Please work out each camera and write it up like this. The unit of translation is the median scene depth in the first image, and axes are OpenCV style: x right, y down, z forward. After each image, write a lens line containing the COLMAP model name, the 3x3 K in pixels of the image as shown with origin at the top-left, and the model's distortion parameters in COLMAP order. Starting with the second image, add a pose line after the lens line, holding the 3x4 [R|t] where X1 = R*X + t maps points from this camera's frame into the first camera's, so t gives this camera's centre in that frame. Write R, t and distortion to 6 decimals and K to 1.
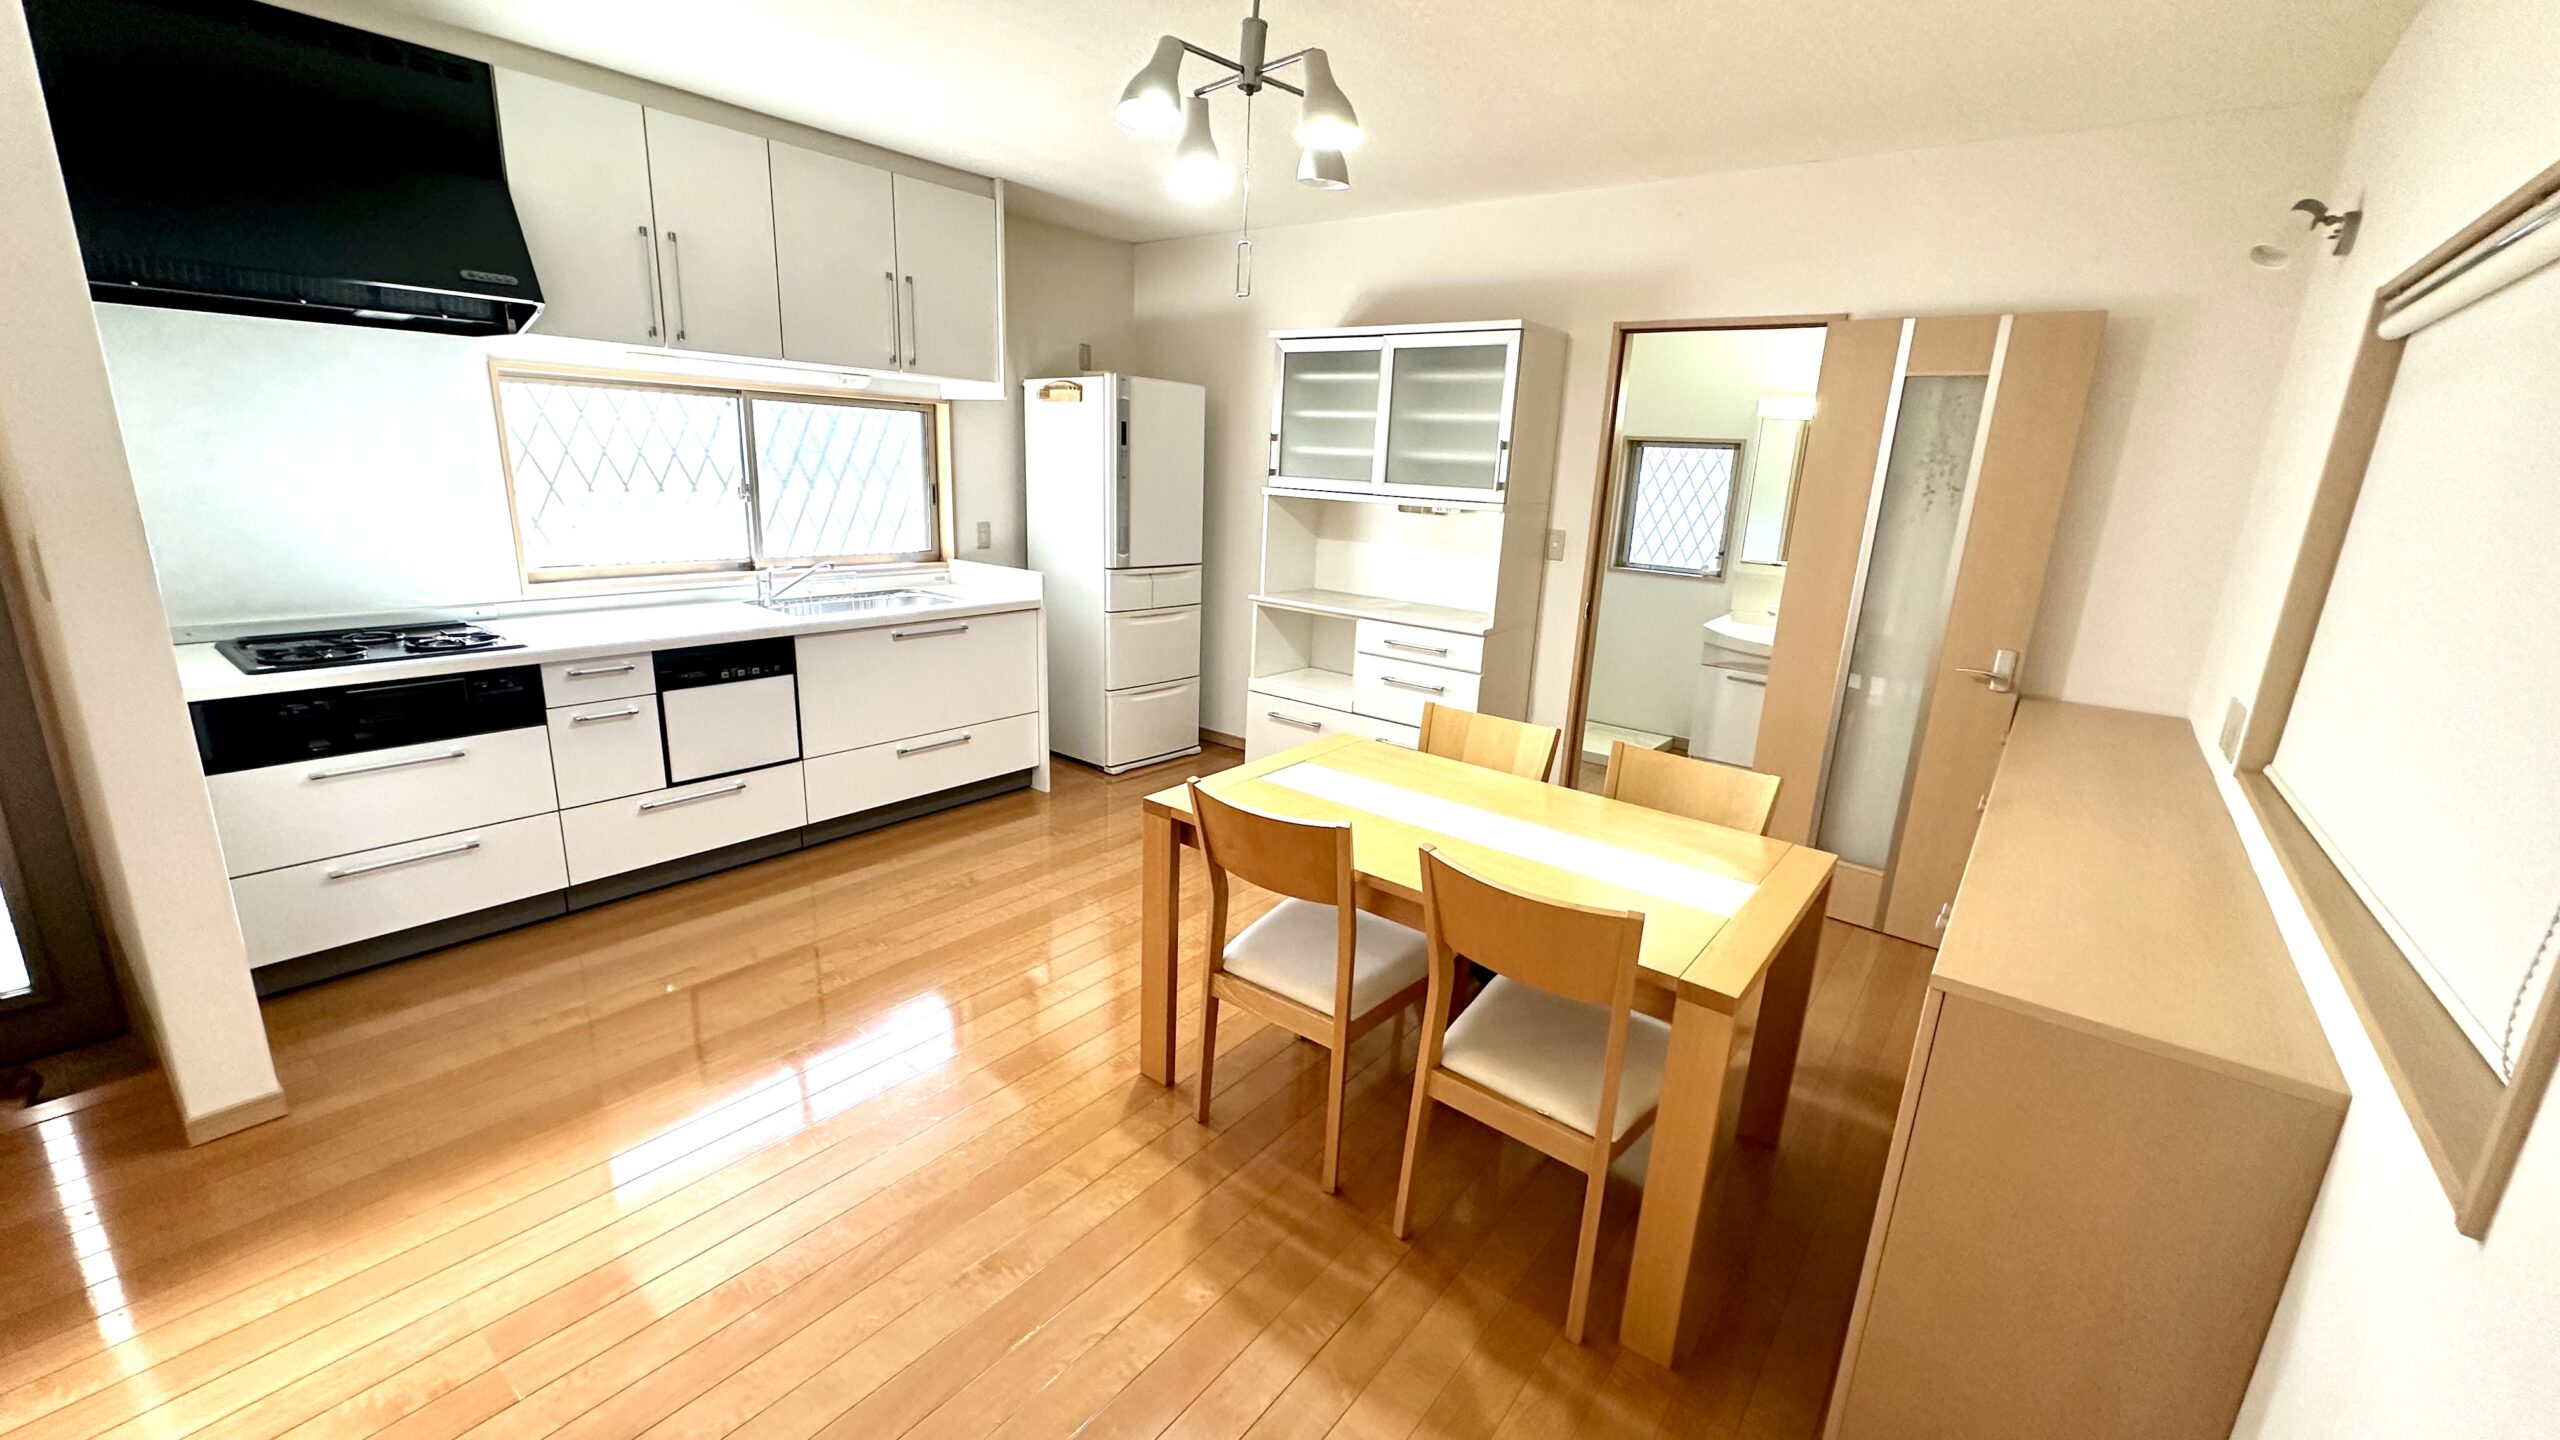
lens RADIAL K [[1013.0, 0, 1264.3], [0, 1013.0, 706.3], [0, 0, 1]] dist [-0.003345, 0.000512]
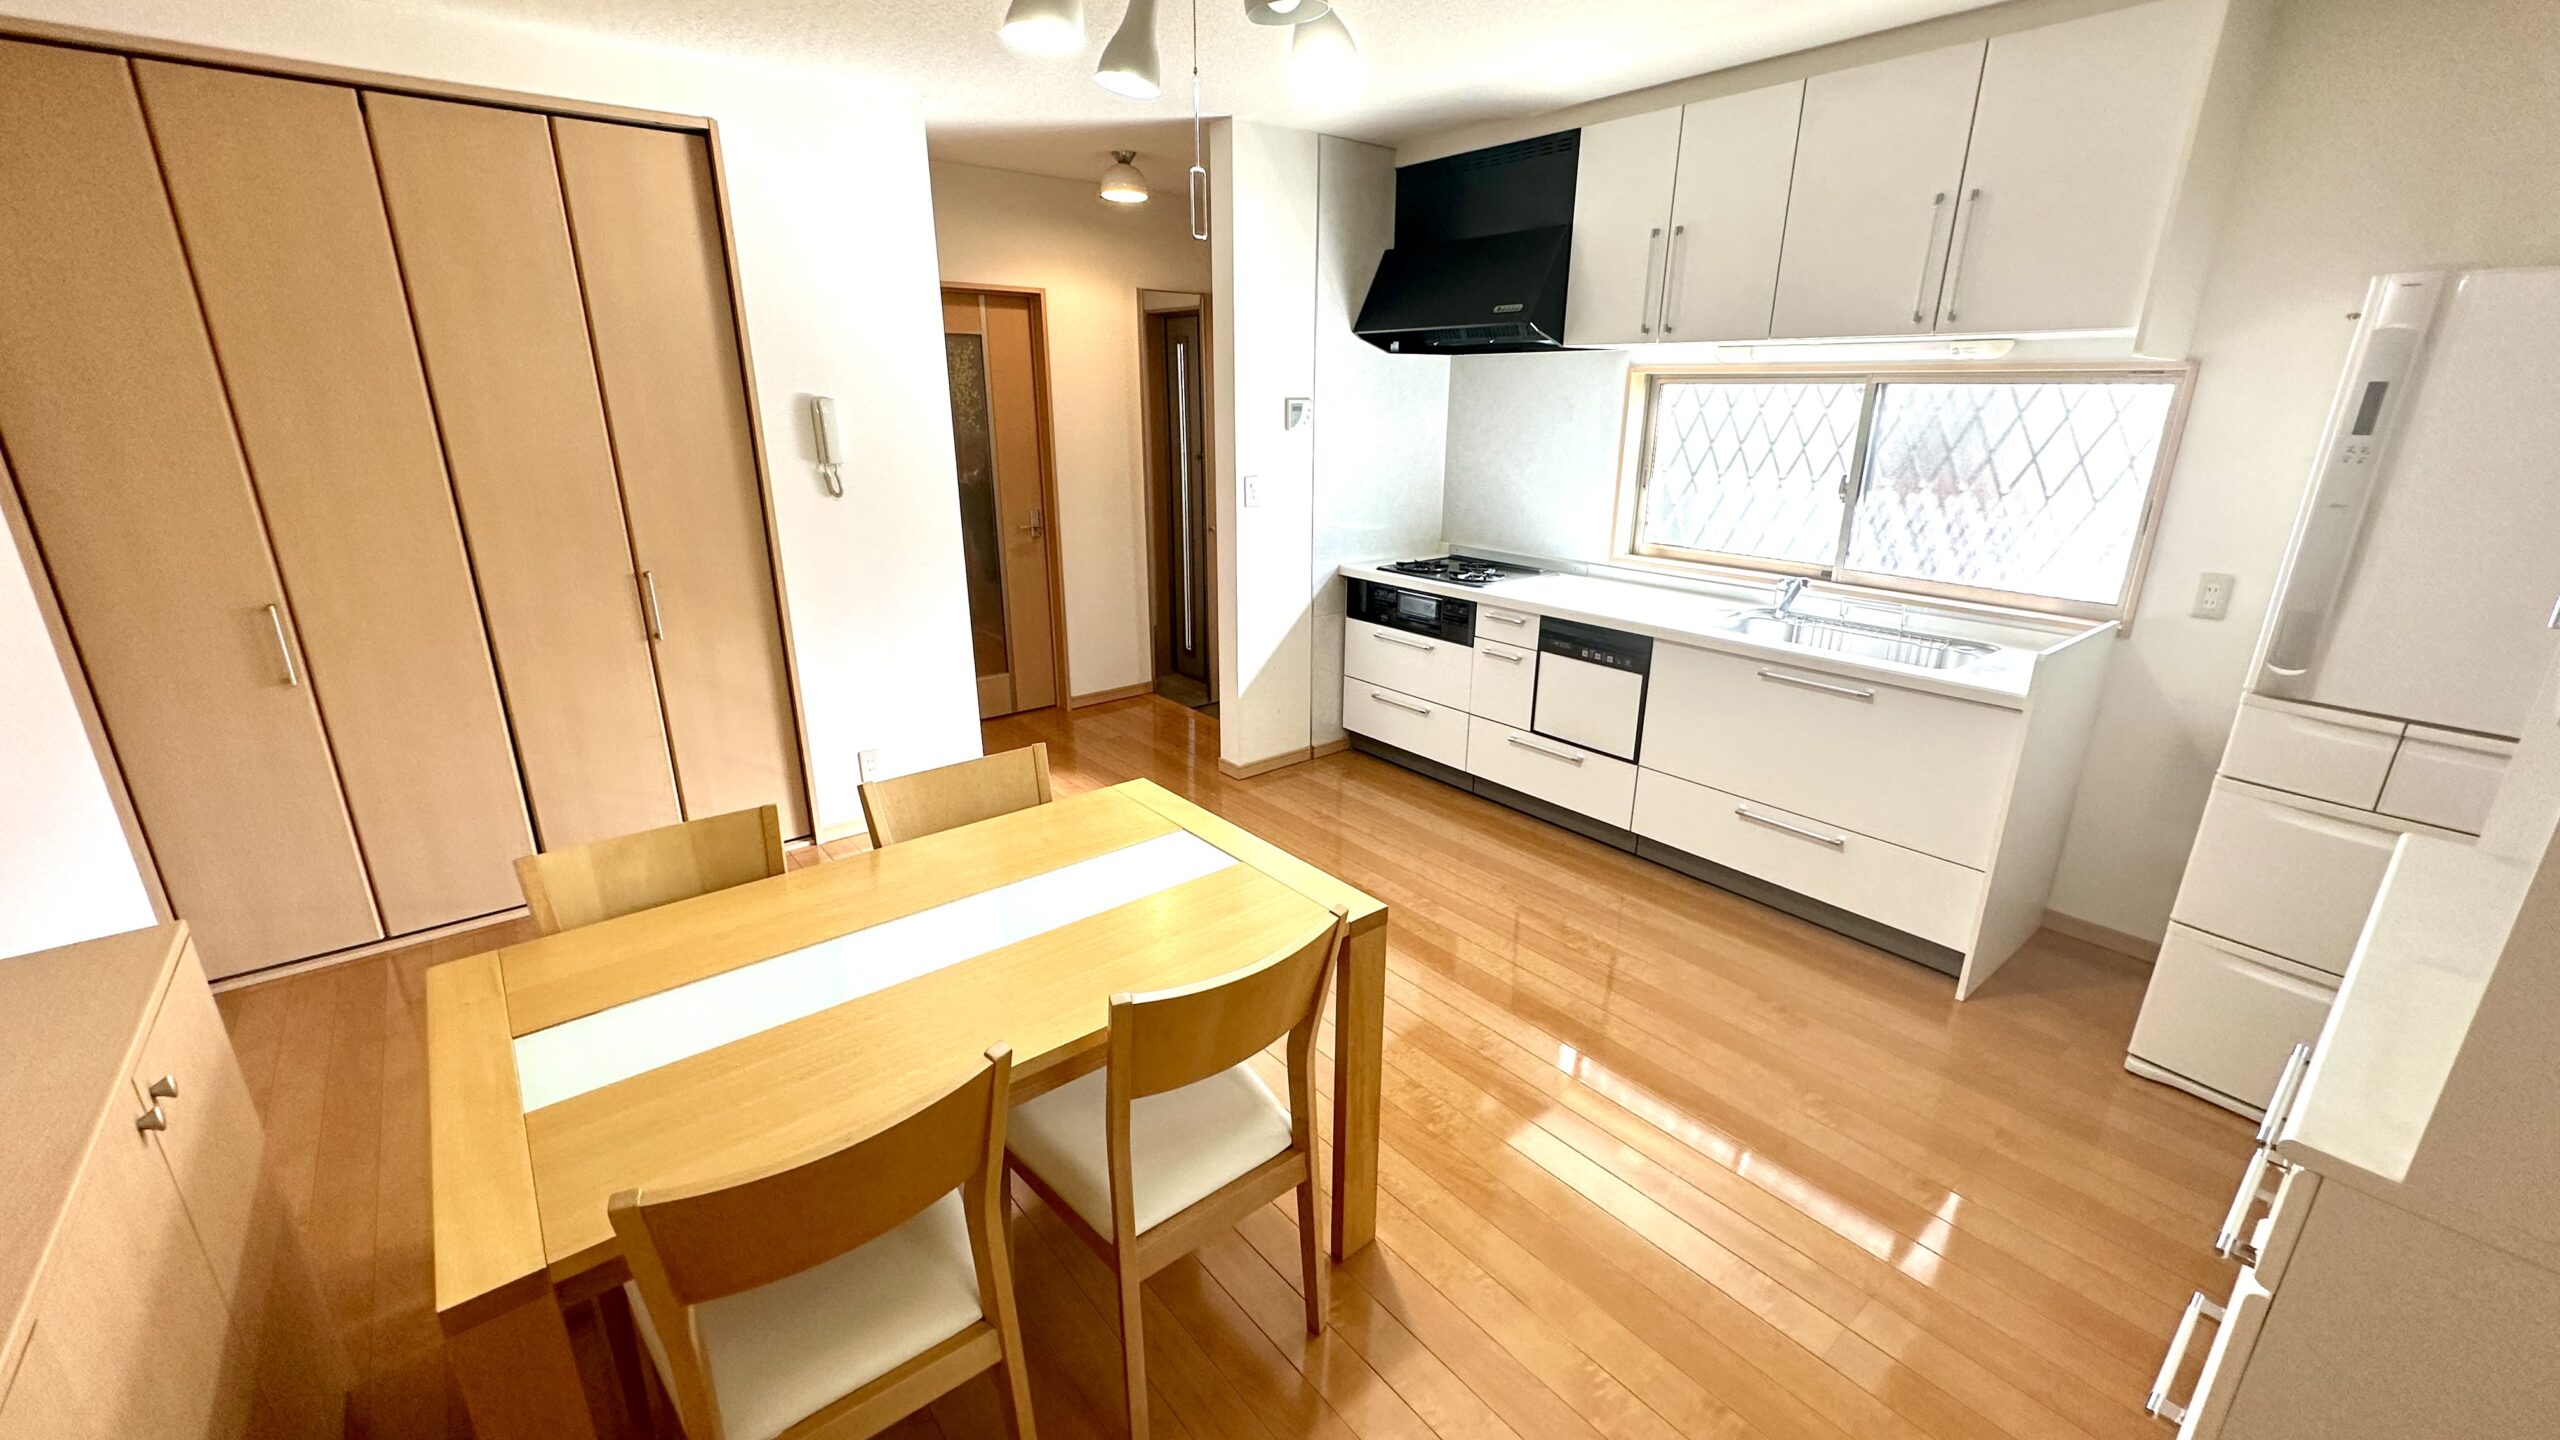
lens RADIAL K [[1013.0, 0, 1287.9], [0, 1013.0, 718.1], [0, 0, 1]] dist [-0.003345, 0.000512]
pose [[-0.205511, 0.250375, -0.946085, 0.523294], [-0.254023, 0.919940, 0.298636, -0.196188], [0.945112, 0.301700, -0.125457, 0.816604]]
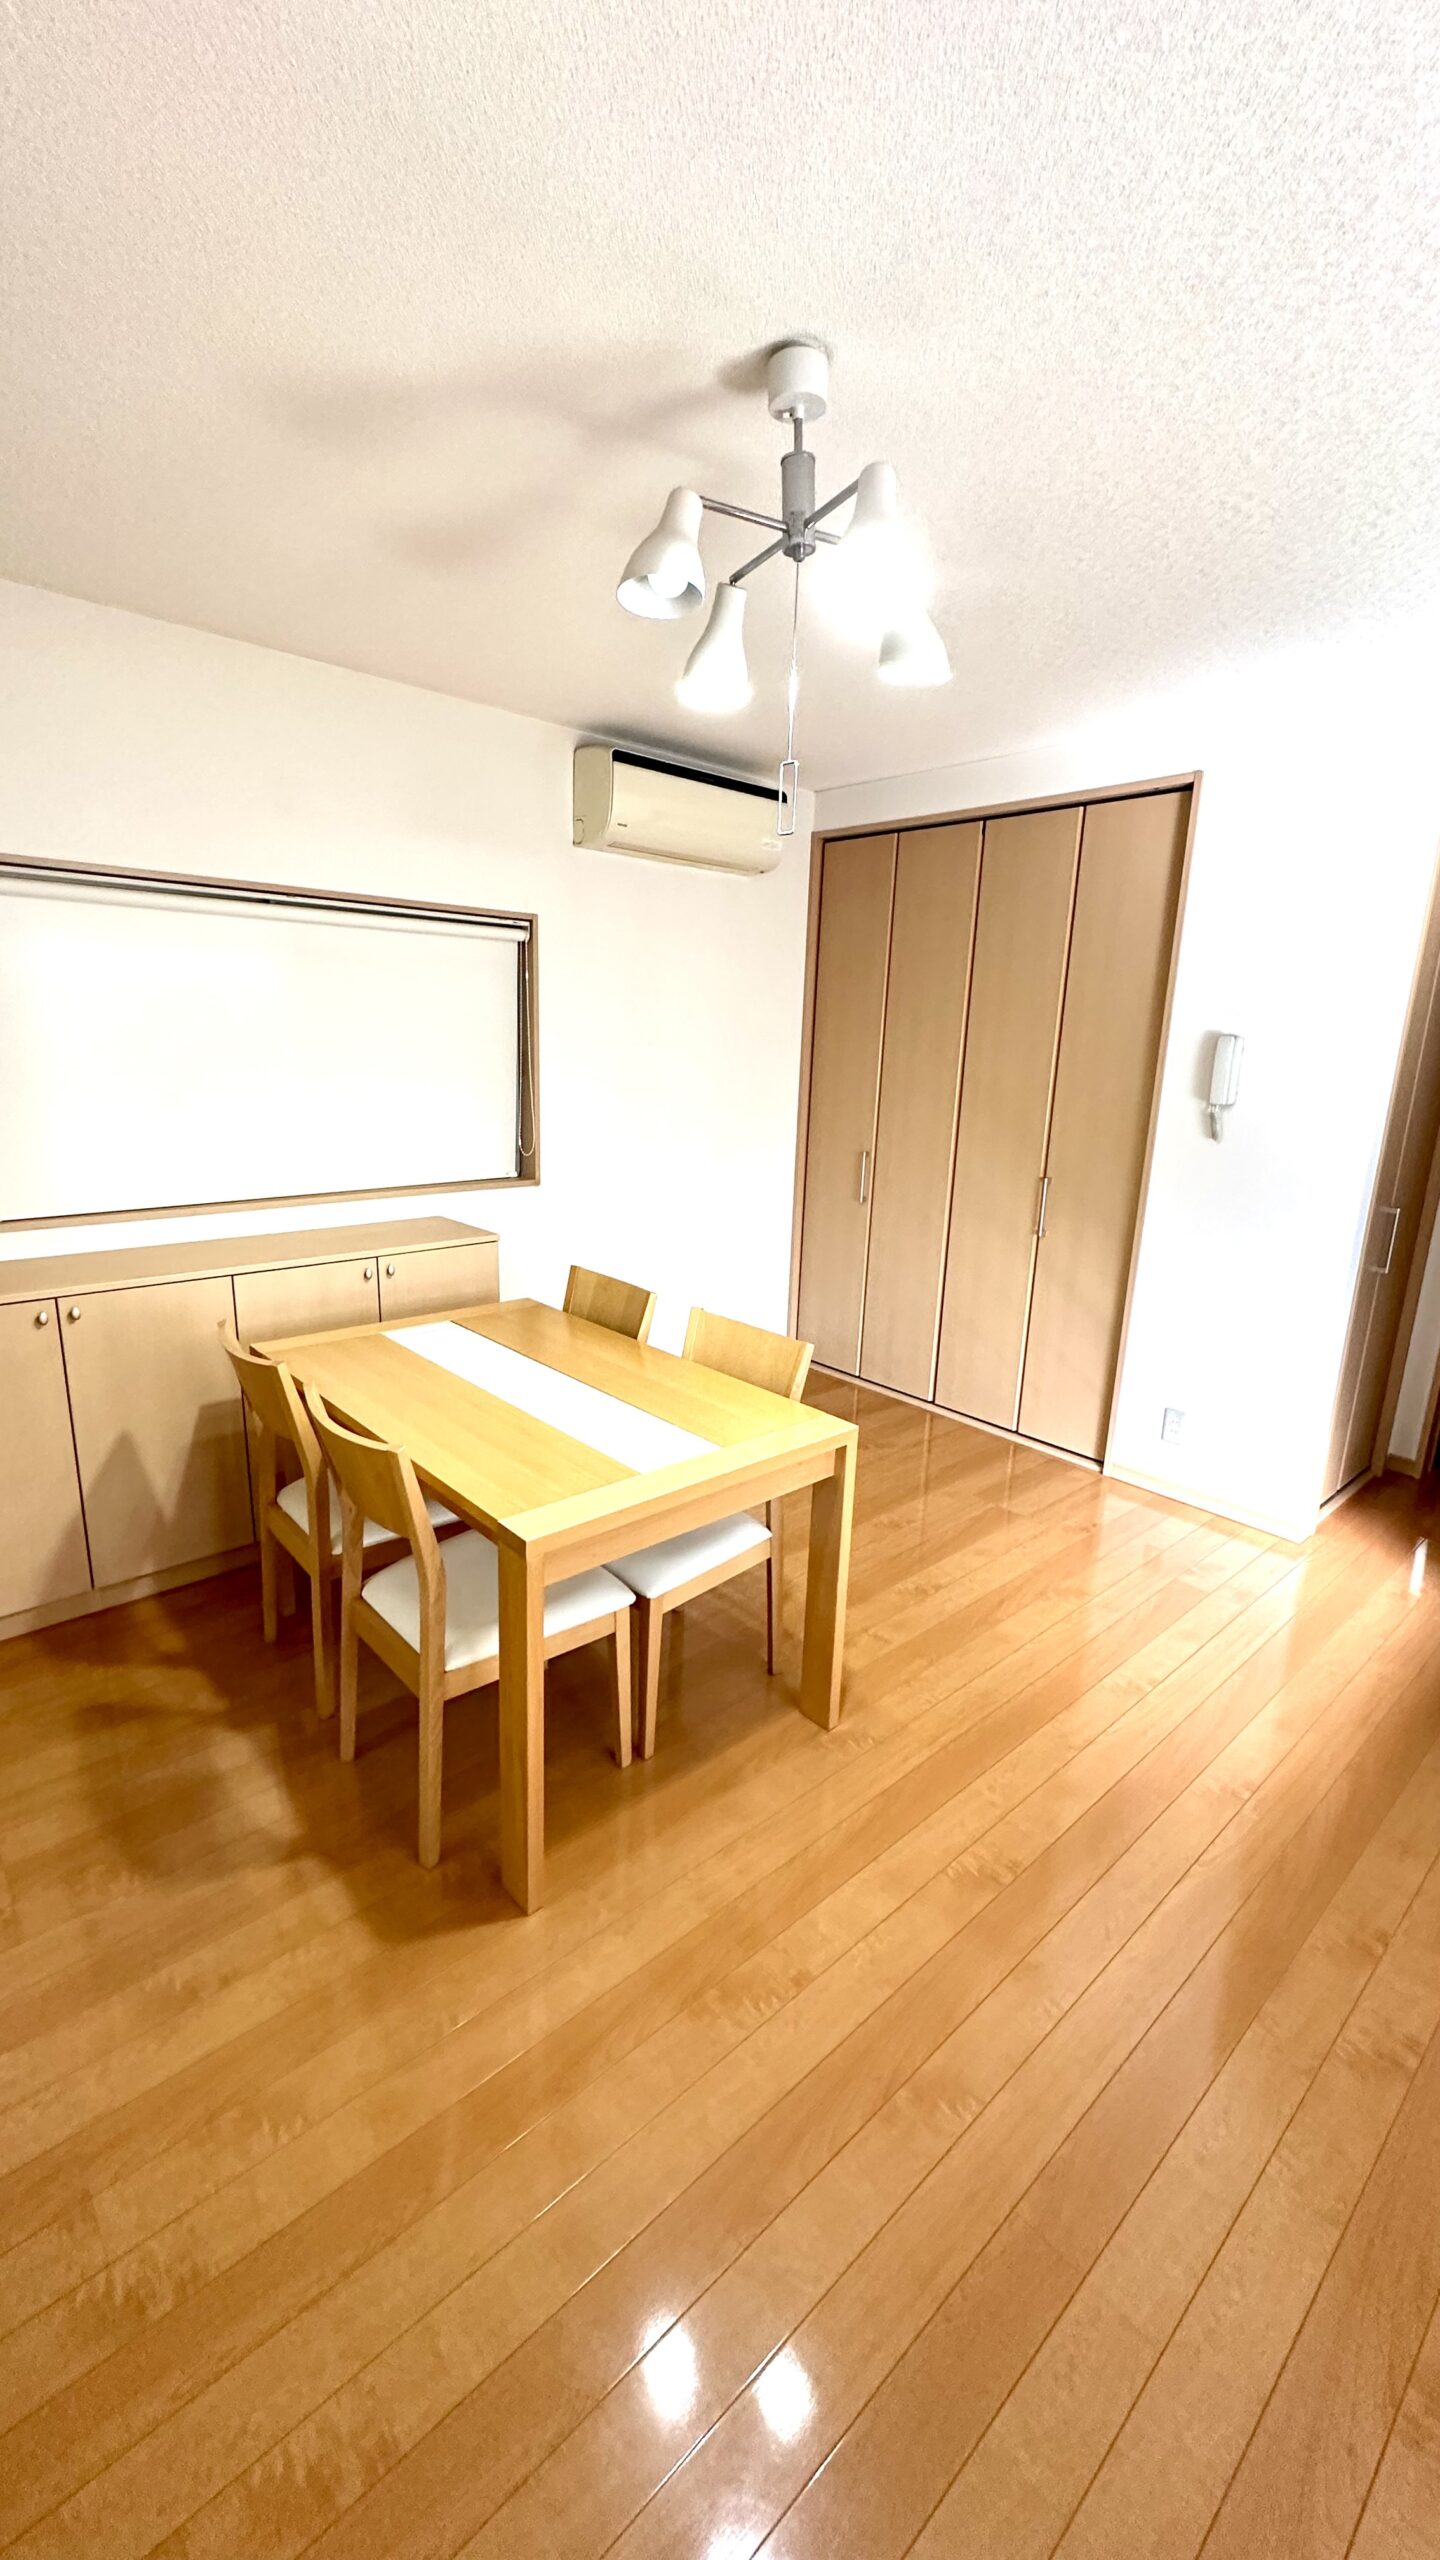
lens RADIAL K [[1013.0, 0, 729.5], [0, 1013.0, 1290.2], [0, 0, 1]] dist [-0.003345, 0.000512]
pose [[-0.984966, -0.105060, 0.137129, -0.078313], [-0.027657, 0.879474, 0.475142, -0.293214], [-0.170520, 0.464206, -0.869158, 1.154284]]
